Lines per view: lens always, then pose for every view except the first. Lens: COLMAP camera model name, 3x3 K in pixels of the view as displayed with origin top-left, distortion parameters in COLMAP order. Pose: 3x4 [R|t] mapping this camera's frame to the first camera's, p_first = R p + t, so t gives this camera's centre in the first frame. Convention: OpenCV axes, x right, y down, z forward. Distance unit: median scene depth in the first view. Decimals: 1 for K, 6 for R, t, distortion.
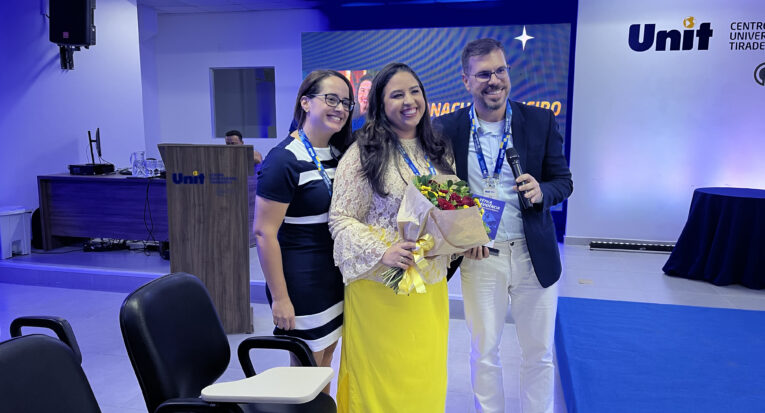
lens RADIAL K [[567.2, 0, 382.5], [0, 567.2, 206.5], [0, 0, 1]] dist [0.059608, -0.093562]
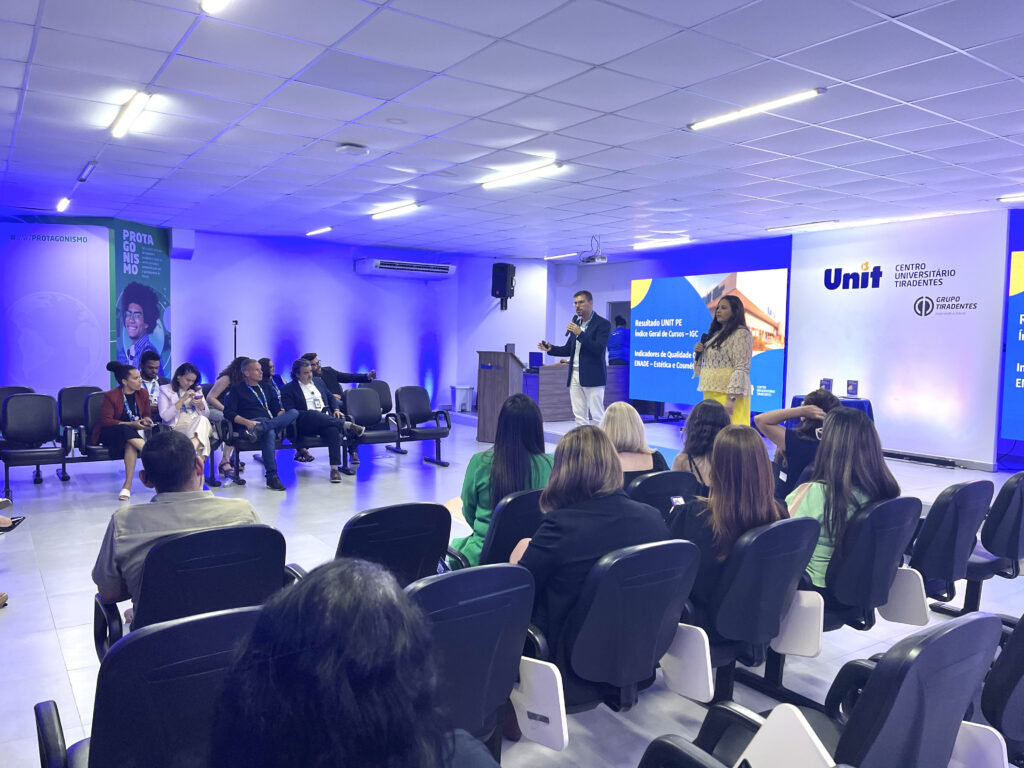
lens RADIAL K [[777.9, 0, 512.0], [0, 777.9, 384.0], [0, 0, 1]] dist [0.087904, -0.106572]
pose [[0.740287, 0.049736, -0.670449, 1.123528], [-0.108142, 0.993083, -0.045736, 0.092729], [0.663537, 0.106361, 0.740545, -0.745575]]
